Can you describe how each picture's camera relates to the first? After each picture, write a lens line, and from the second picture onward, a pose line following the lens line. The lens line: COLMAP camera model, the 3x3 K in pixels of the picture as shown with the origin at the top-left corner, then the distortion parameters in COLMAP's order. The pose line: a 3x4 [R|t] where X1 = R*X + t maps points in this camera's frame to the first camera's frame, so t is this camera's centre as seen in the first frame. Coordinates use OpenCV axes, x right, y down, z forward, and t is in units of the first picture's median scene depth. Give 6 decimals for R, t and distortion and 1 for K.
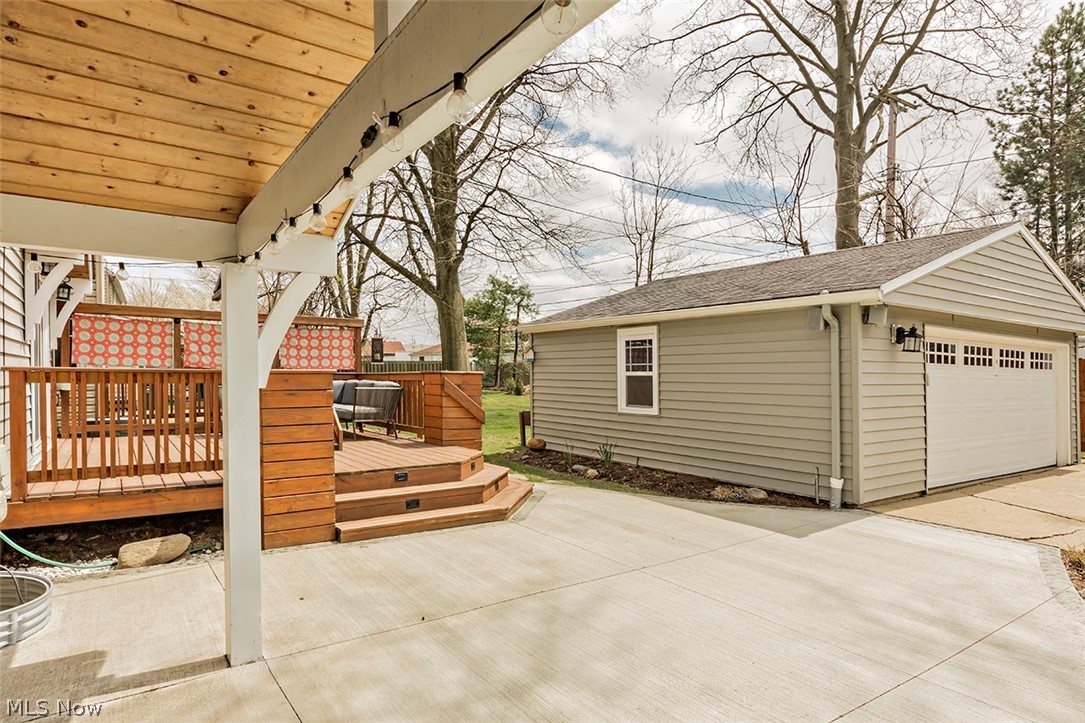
lens RADIAL K [[639.0, 0, 541.5], [0, 639.0, 369.6], [0, 0, 1]] dist [0.000459, 0.000073]
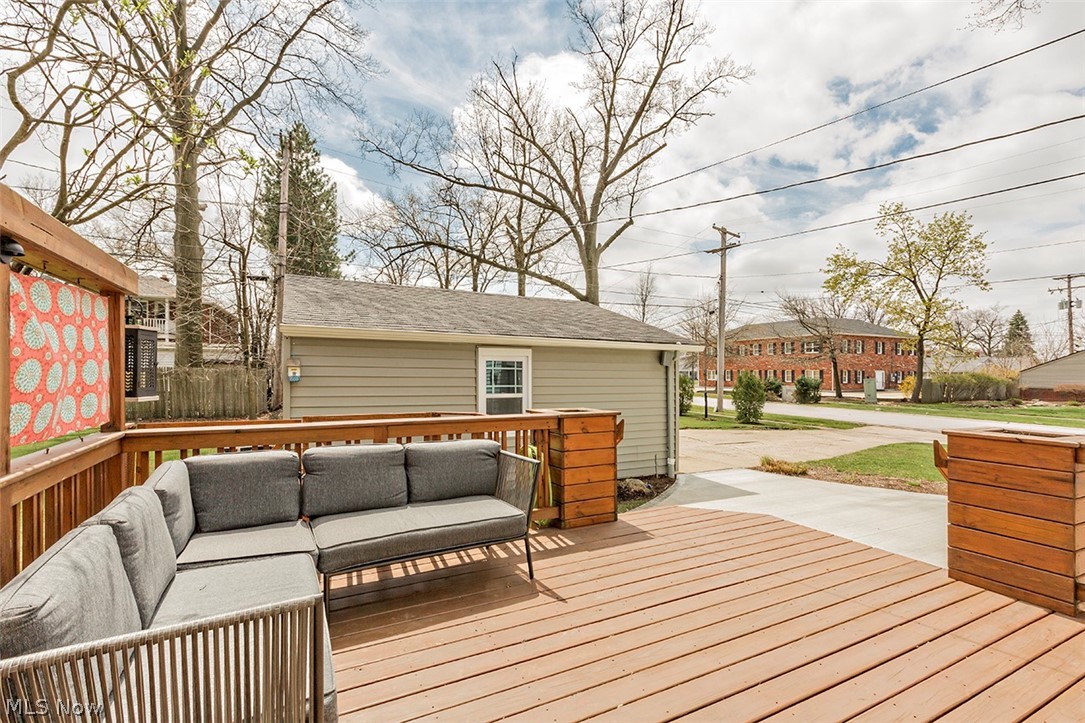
lens RADIAL K [[496.7, 0, 539.2], [0, 496.7, 369.2], [0, 0, 1]] dist [0.002943, -0.000305]
pose [[0.140671, 0.009962, 0.990006, -0.602811], [-0.015638, 0.999847, -0.007839, -0.029646], [-0.989933, -0.014379, 0.140805, 0.853653]]
